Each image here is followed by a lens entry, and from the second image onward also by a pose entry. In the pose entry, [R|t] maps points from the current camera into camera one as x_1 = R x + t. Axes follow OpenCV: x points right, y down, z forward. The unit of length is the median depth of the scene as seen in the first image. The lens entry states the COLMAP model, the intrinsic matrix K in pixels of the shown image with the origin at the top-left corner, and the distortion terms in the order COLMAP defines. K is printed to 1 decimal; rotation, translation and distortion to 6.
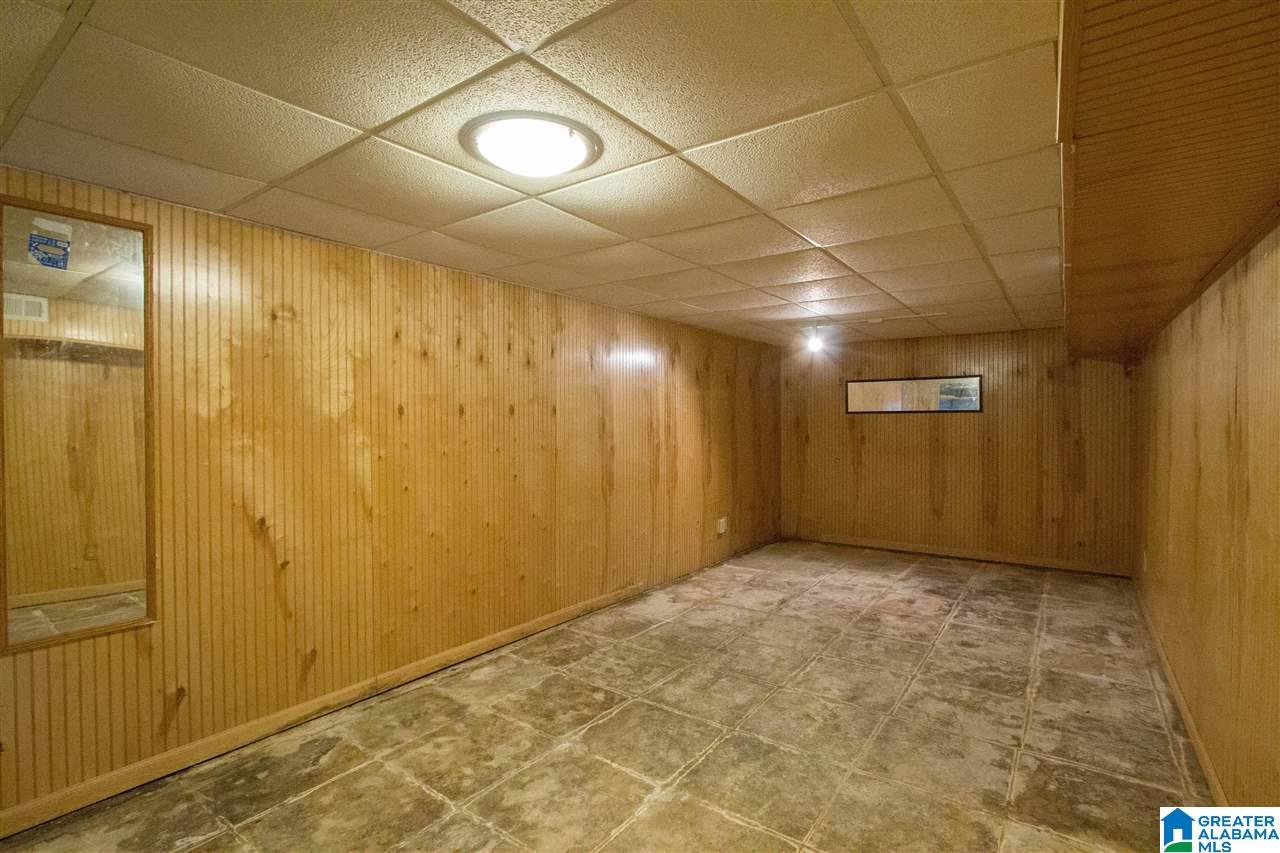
lens RADIAL K [[604.6, 0, 650.5], [0, 604.6, 426.8], [0, 0, 1]] dist [-0.016126, 0.001040]
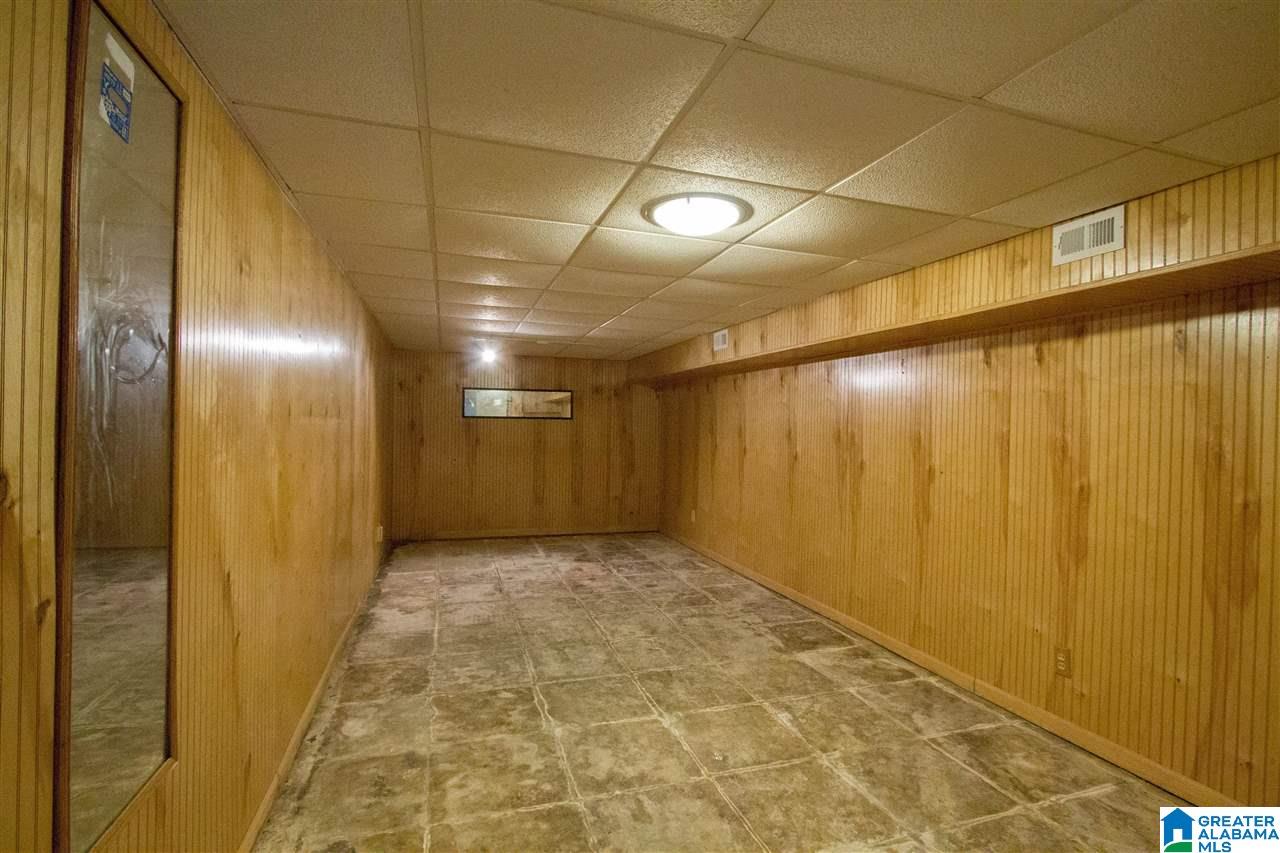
lens RADIAL K [[604.6, 0, 650.5], [0, 604.6, 426.8], [0, 0, 1]] dist [-0.016126, 0.001040]
pose [[0.579063, 0.014163, 0.815160, -0.763077], [-0.014244, 0.999872, -0.007254, -0.004147], [-0.815158, -0.007411, 0.579191, 0.206658]]
